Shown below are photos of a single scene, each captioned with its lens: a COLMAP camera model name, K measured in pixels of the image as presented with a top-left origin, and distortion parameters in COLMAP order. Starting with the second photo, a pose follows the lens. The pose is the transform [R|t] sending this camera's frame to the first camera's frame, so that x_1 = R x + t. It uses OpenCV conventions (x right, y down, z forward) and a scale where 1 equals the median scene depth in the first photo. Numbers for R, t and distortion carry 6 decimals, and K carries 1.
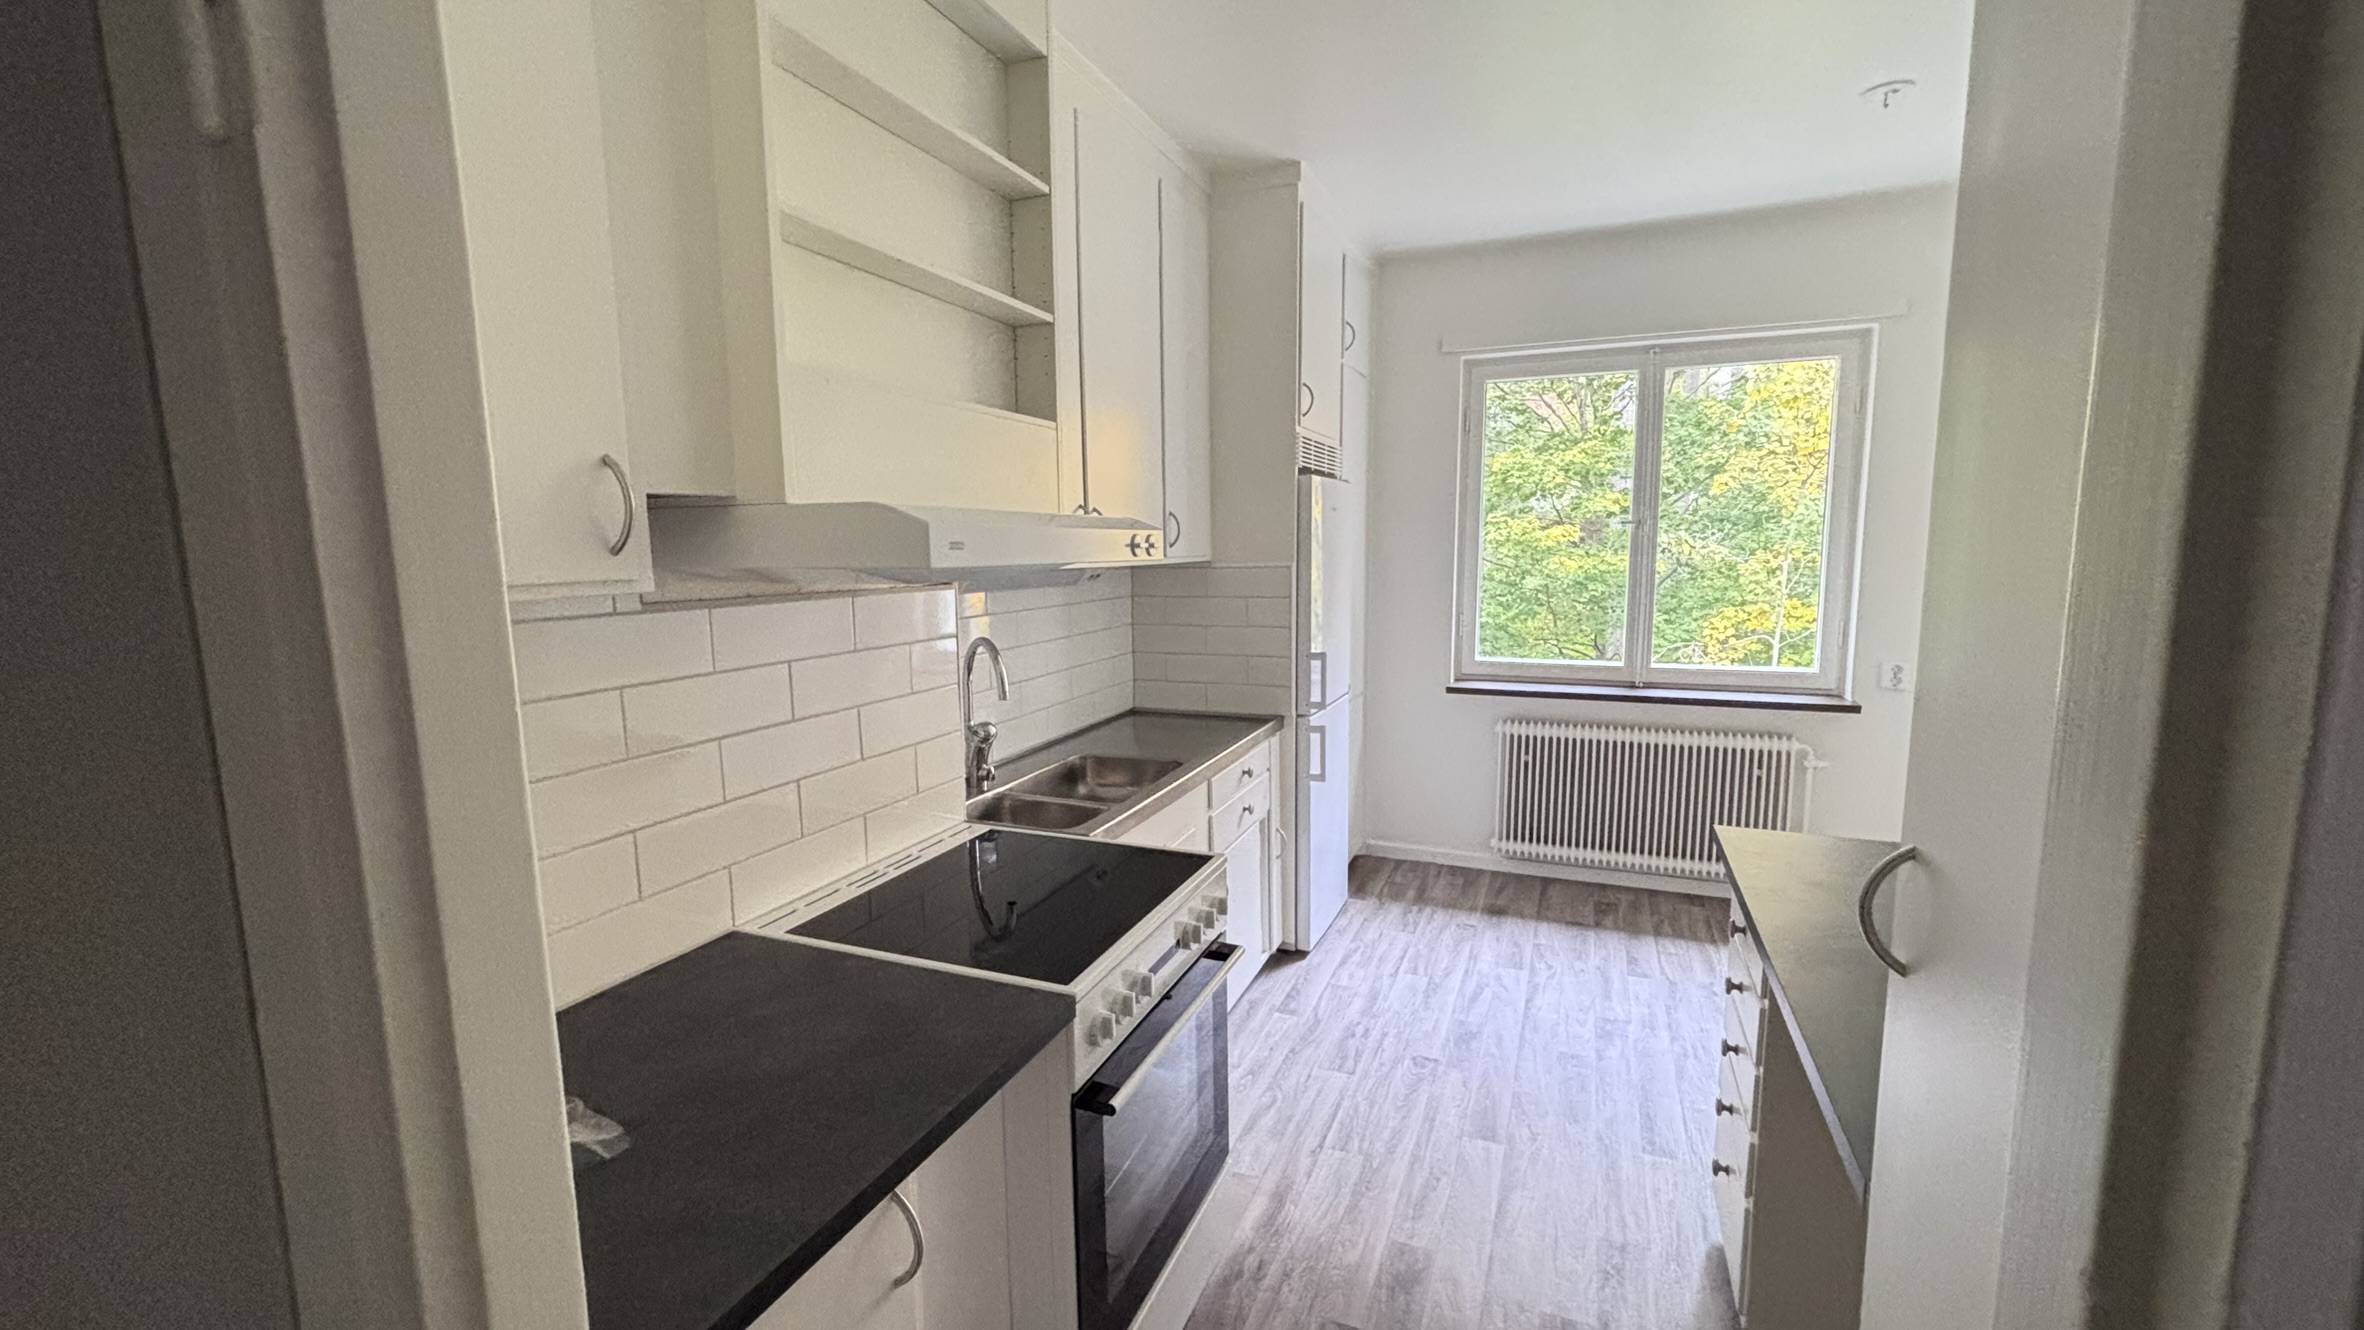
lens RADIAL K [[948.2, 0, 1175.5], [0, 948.2, 653.2], [0, 0, 1]] dist [0.003664, -0.002074]
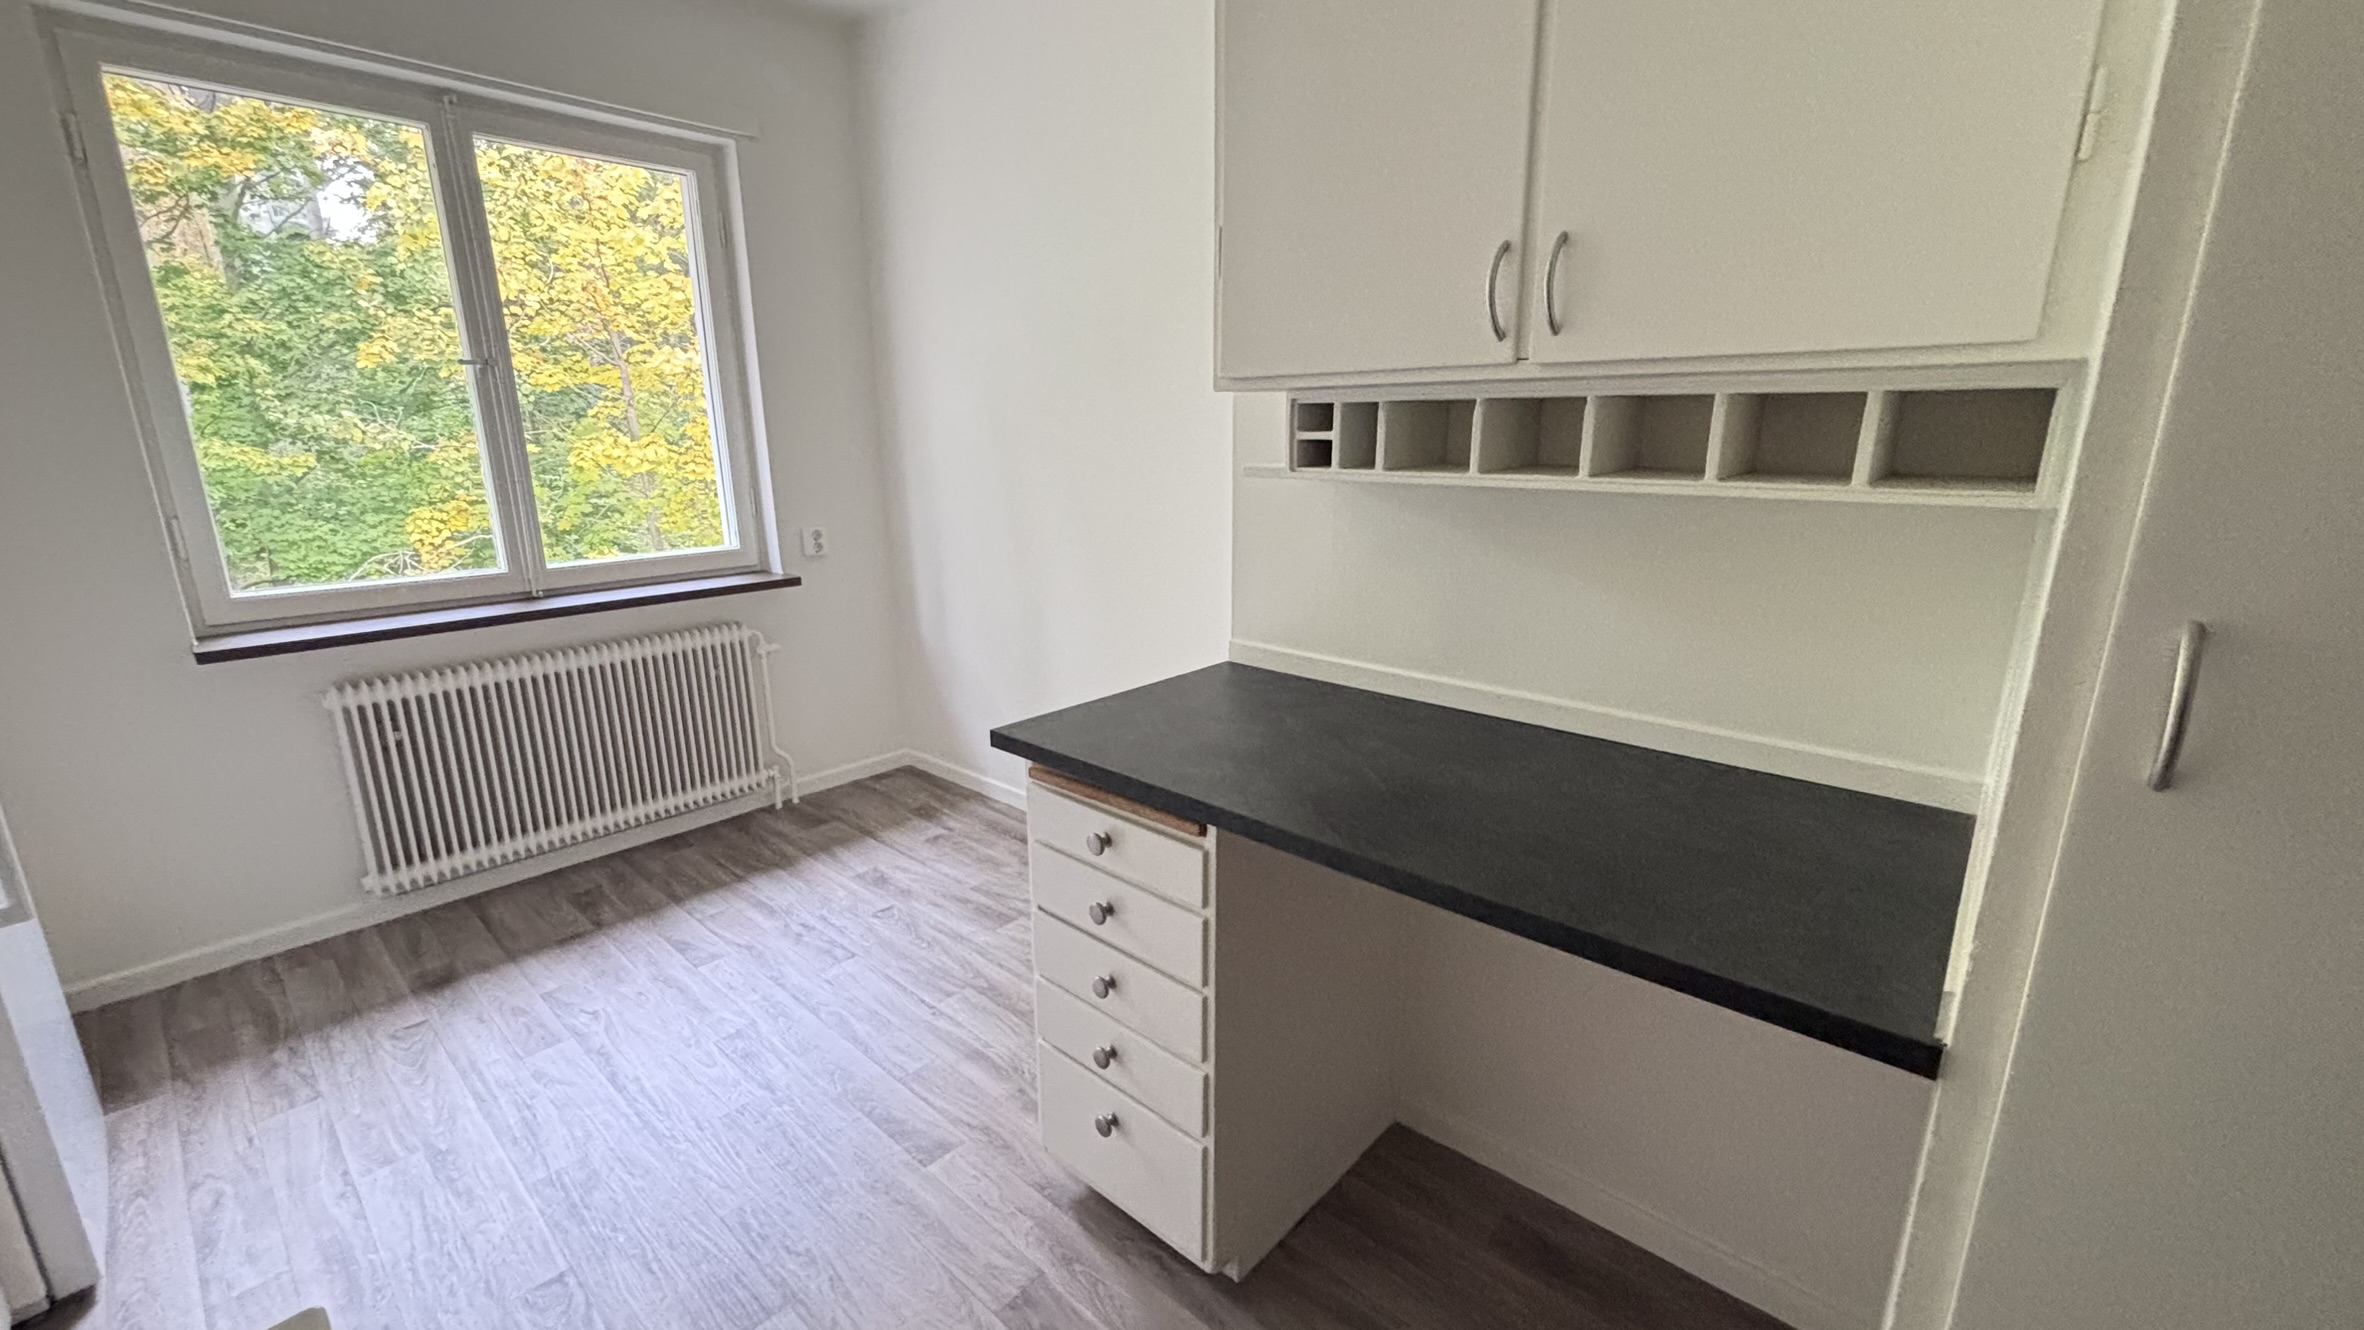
lens RADIAL K [[948.2, 0, 1157.2], [0, 948.2, 662.6], [0, 0, 1]] dist [0.003664, -0.002074]
pose [[0.321250, -0.217303, 0.921725, -0.049793], [0.113750, 0.975124, 0.190247, -0.000364], [-0.940138, 0.043729, 0.337977, 0.376101]]
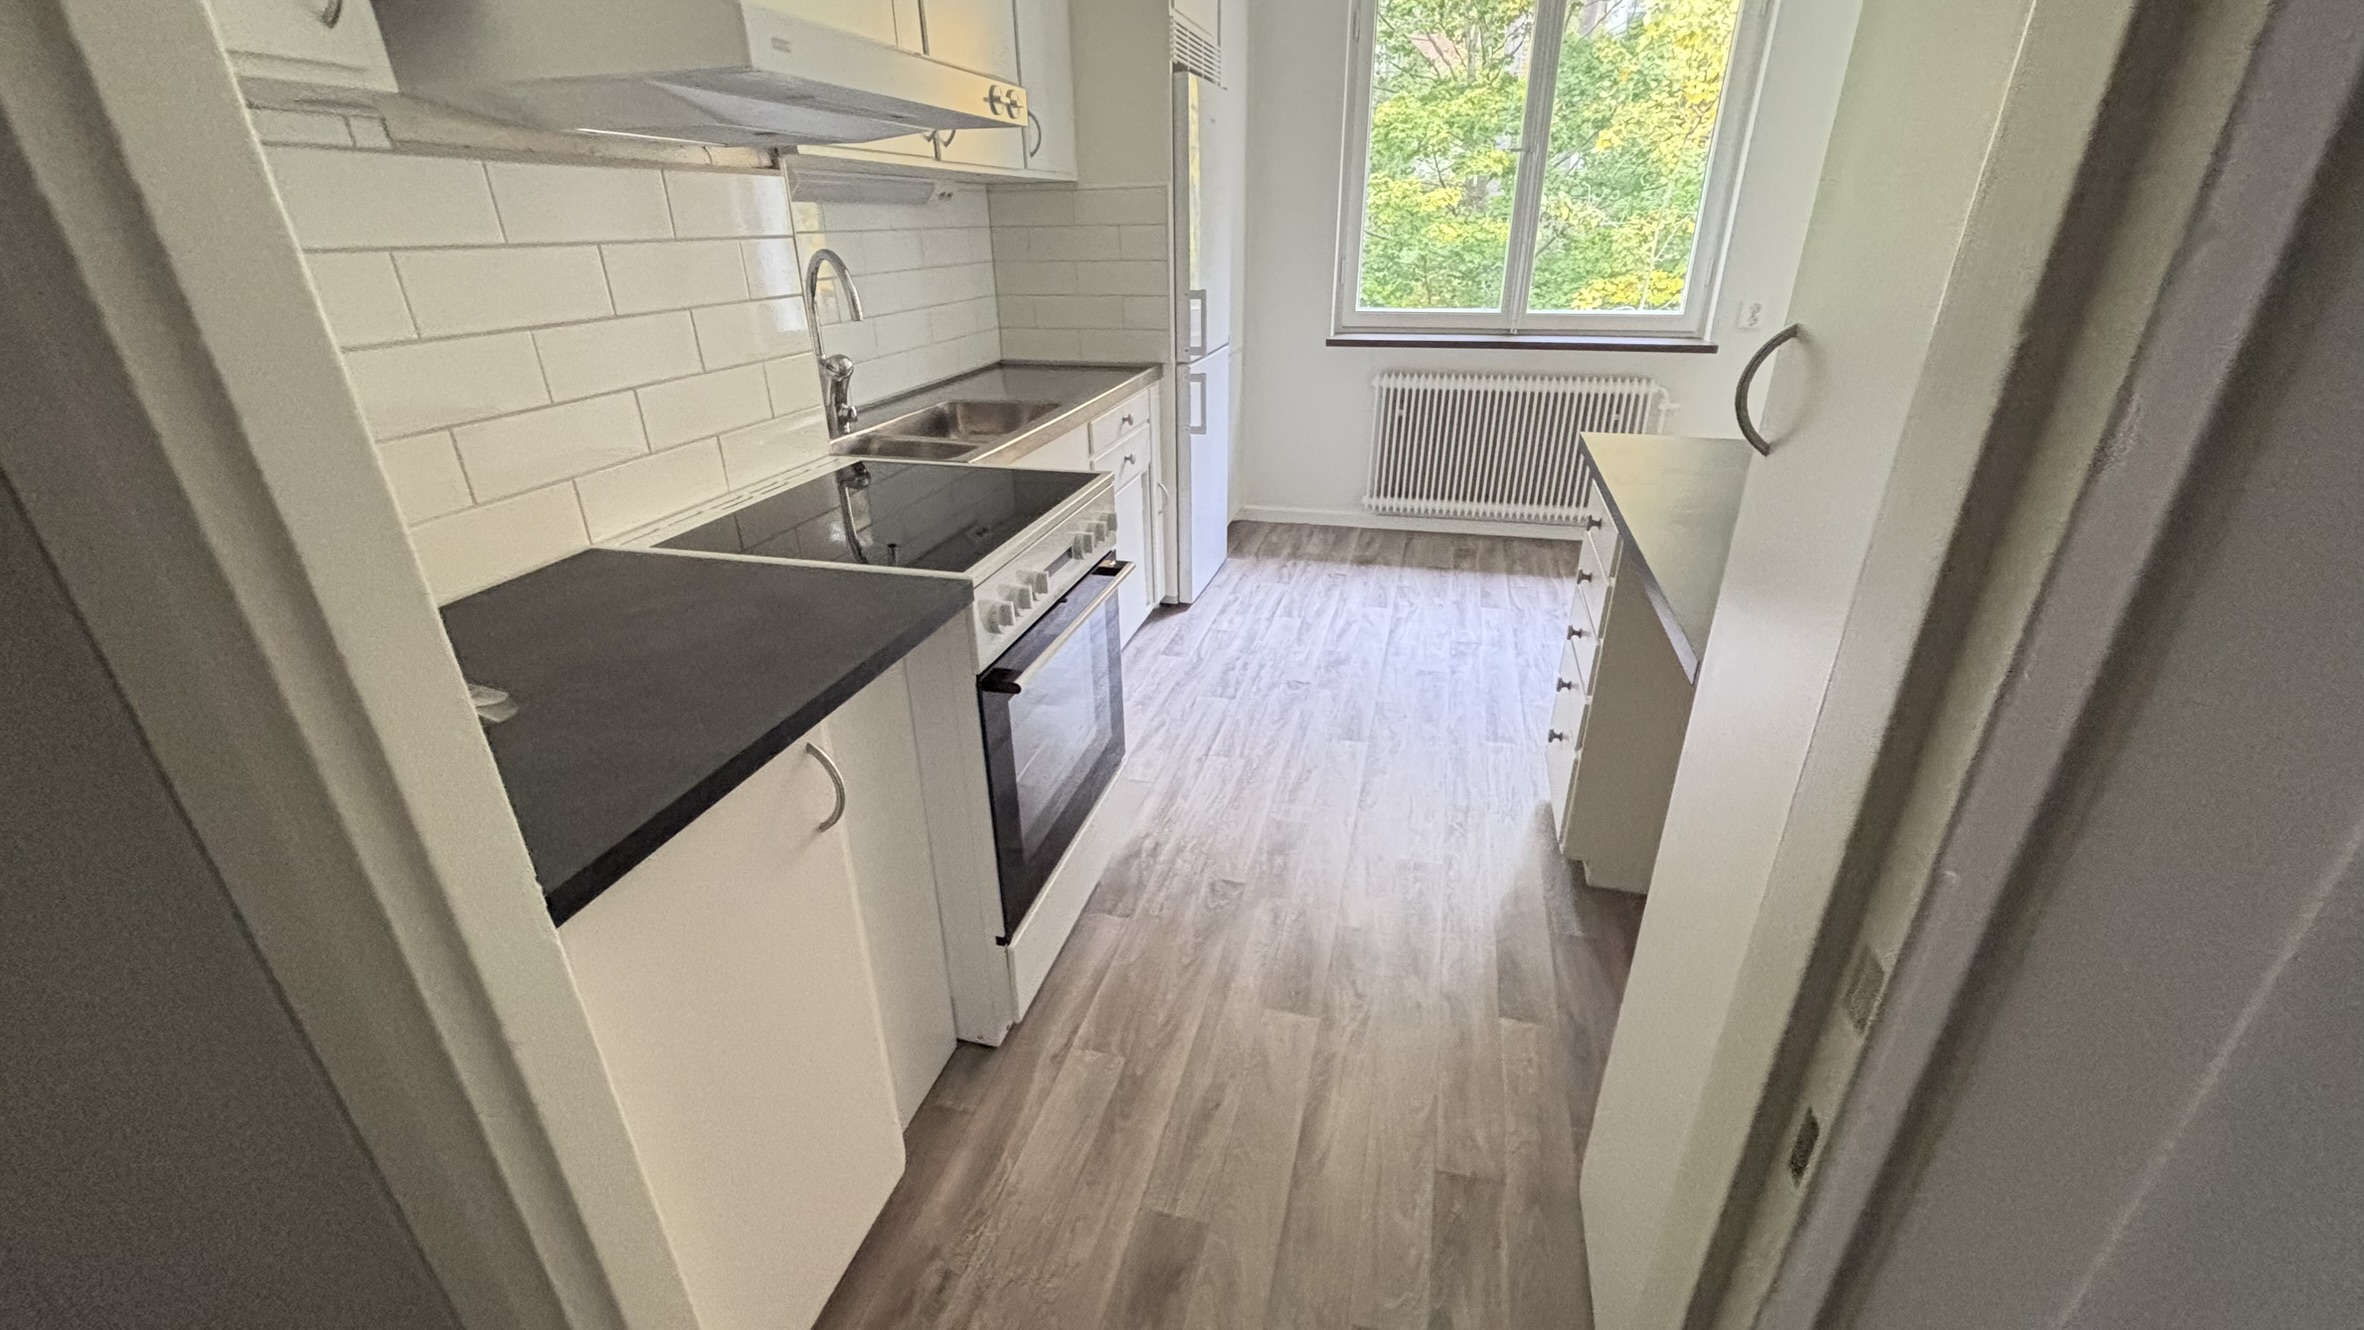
lens RADIAL K [[948.2, 0, 1171.3], [0, 948.2, 658.7], [0, 0, 1]] dist [0.003664, -0.002074]
pose [[0.990920, -0.058255, 0.121179, -0.009234], [0.018249, 0.951197, 0.308044, 0.054157], [-0.133210, -0.303035, 0.943623, 0.006854]]
